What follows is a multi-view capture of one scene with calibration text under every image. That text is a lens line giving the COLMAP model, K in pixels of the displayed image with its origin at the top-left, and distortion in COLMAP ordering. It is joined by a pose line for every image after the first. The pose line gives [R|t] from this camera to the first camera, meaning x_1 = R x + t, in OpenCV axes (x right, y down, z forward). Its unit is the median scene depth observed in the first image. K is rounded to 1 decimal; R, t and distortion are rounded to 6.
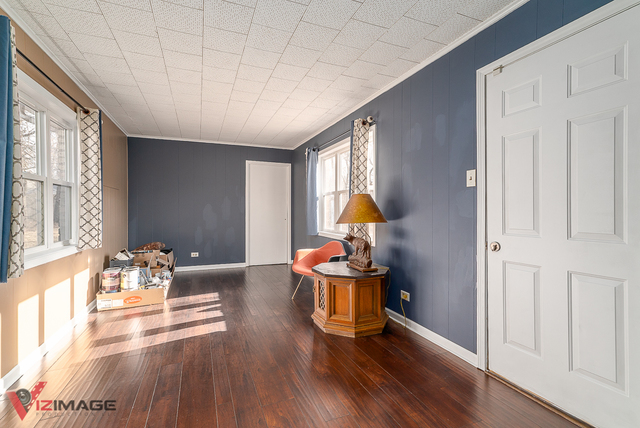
lens RADIAL K [[303.4, 0, 317.8], [0, 303.4, 212.0], [0, 0, 1]] dist [0.024292, 0.000434]
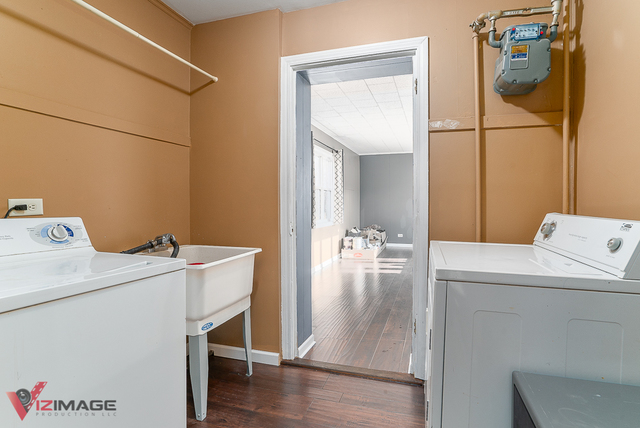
lens RADIAL K [[303.4, 0, 317.8], [0, 303.4, 212.0], [0, 0, 1]] dist [0.024292, 0.000434]
pose [[0.750475, 0.010898, -0.660809, 0.361497], [0.003513, 0.999784, 0.020477, 0.009079], [0.660889, -0.017689, 0.750275, -0.439806]]
